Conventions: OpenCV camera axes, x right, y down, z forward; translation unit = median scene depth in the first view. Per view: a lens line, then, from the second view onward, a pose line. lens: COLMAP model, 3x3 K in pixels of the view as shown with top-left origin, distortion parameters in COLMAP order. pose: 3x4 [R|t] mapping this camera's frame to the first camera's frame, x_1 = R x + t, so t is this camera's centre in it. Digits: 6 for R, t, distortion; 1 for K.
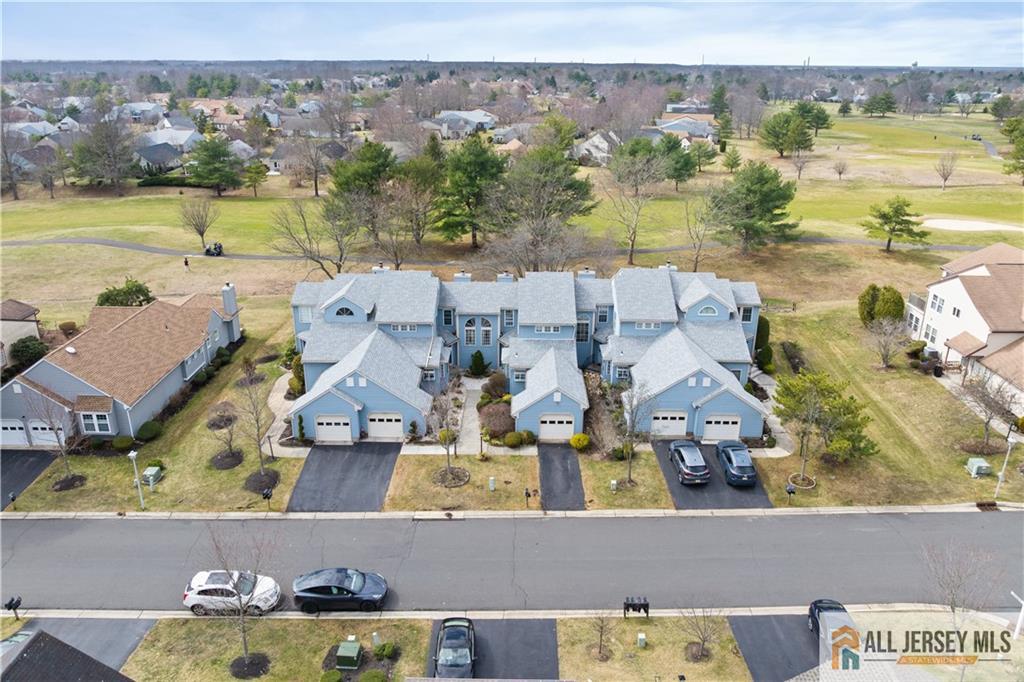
lens RADIAL K [[732.9, 0, 510.6], [0, 732.9, 326.4], [0, 0, 1]] dist [-0.035770, -0.004951]
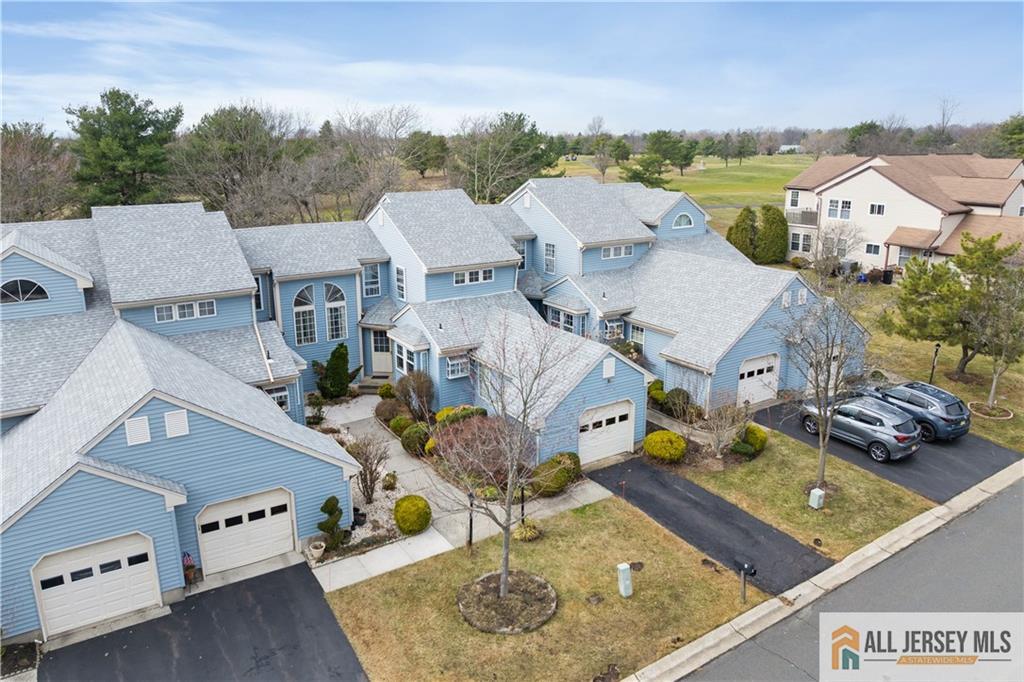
lens RADIAL K [[732.9, 0, 510.6], [0, 732.9, 326.4], [0, 0, 1]] dist [-0.035770, -0.004951]
pose [[0.835196, -0.146503, 0.530081, -0.240216], [0.199151, 0.979016, -0.043205, 0.075952], [-0.512628, 0.141651, 0.846846, 0.605175]]
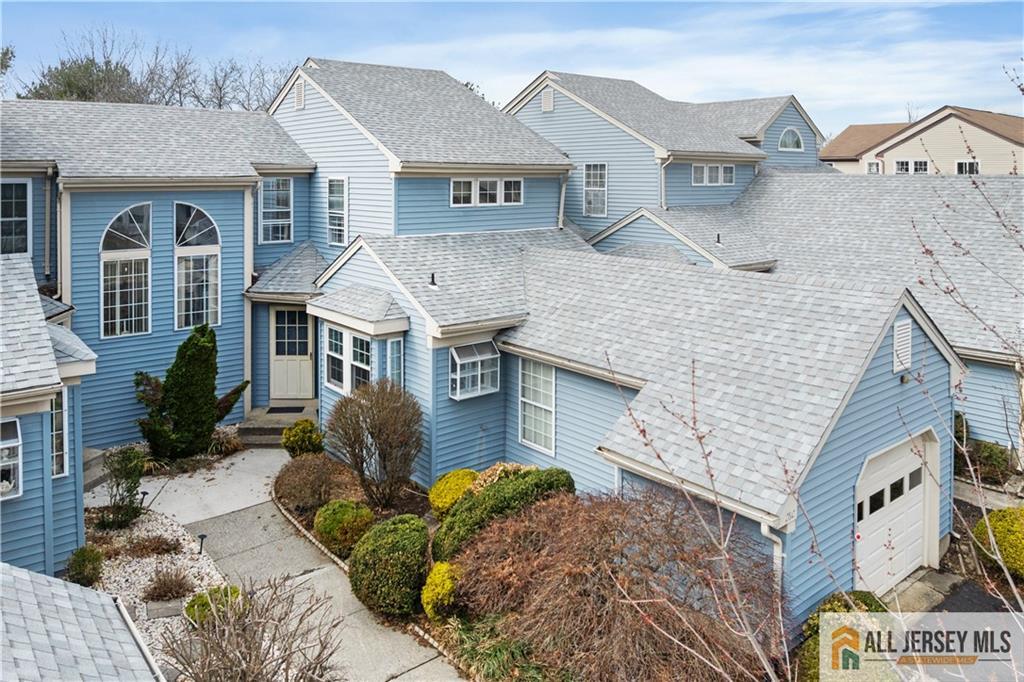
lens RADIAL K [[783.2, 0, 505.5], [0, 783.2, 173.4], [0, 0, 1]] dist [-0.027546, -0.000537]
pose [[0.770360, -0.007121, 0.637570, -0.140715], [0.226504, 0.937773, -0.263206, 0.082915], [-0.596021, 0.347175, 0.724036, 0.881970]]
